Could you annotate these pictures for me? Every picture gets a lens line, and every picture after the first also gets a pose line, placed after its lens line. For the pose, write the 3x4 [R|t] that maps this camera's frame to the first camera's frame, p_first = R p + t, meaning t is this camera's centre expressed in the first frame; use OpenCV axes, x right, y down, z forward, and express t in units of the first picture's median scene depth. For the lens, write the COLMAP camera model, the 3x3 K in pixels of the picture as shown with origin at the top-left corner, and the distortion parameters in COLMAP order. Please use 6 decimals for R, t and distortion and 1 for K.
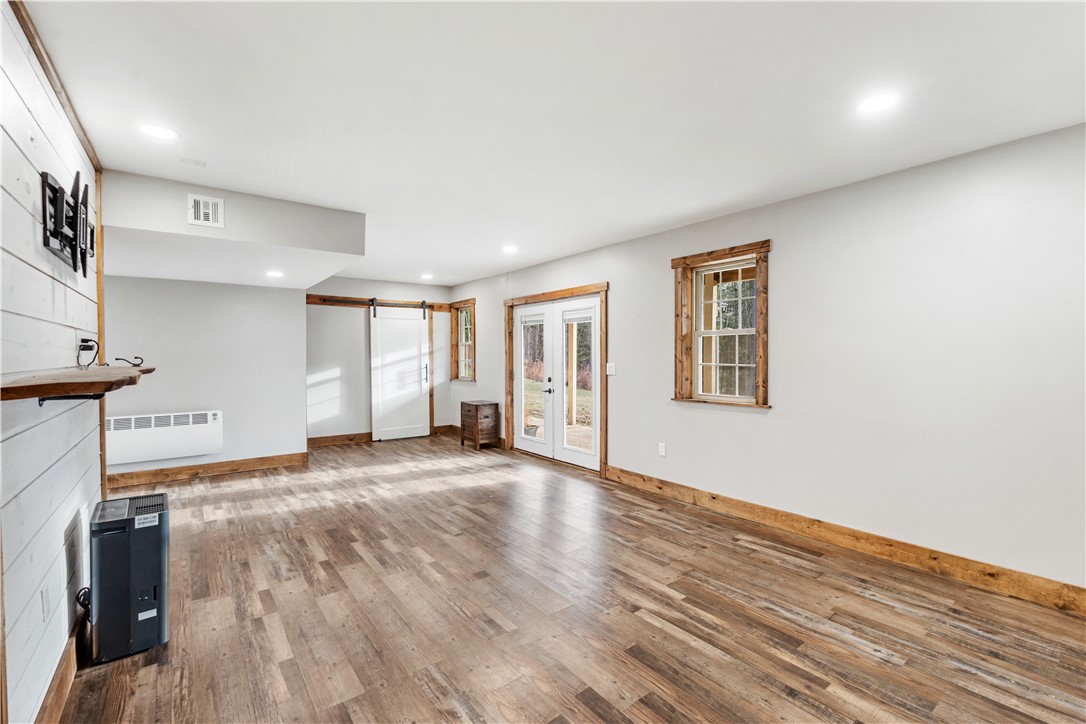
lens RADIAL K [[486.0, 0, 541.1], [0, 486.0, 359.4], [0, 0, 1]] dist [-0.003123, 0.000967]
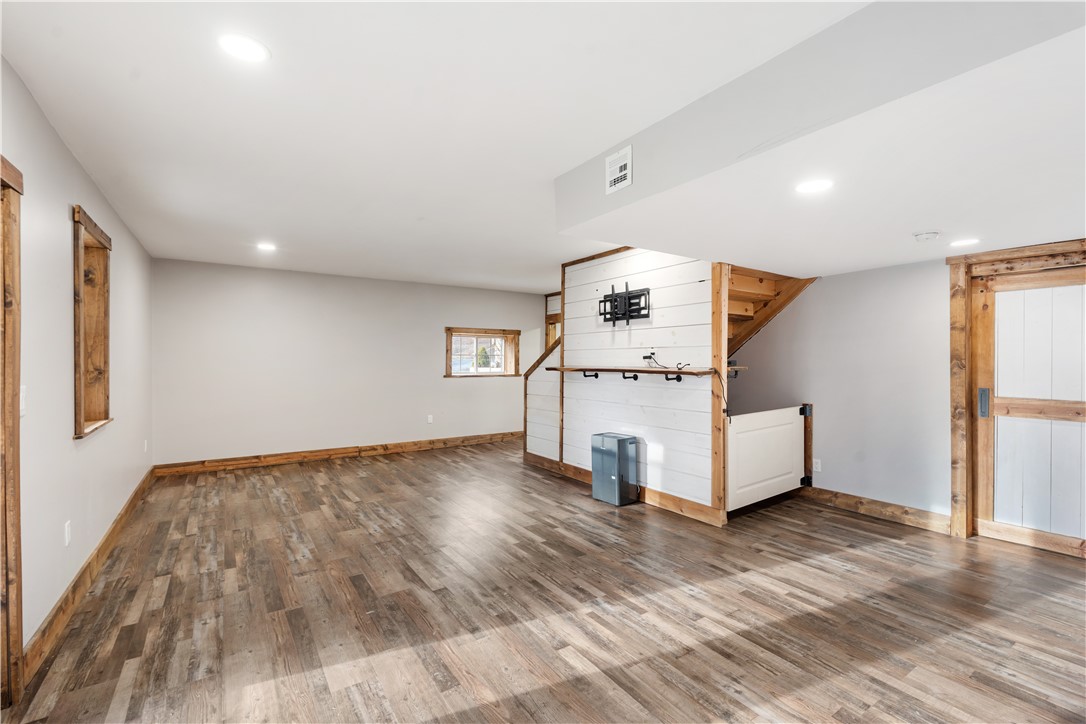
lens RADIAL K [[486.0, 0, 544.4], [0, 486.0, 361.5], [0, 0, 1]] dist [-0.003123, 0.000967]
pose [[-0.998576, 0.003347, 0.053238, -0.399295], [0.004028, 0.999911, 0.012699, -0.021575], [-0.053190, 0.012896, -0.998501, 1.838272]]
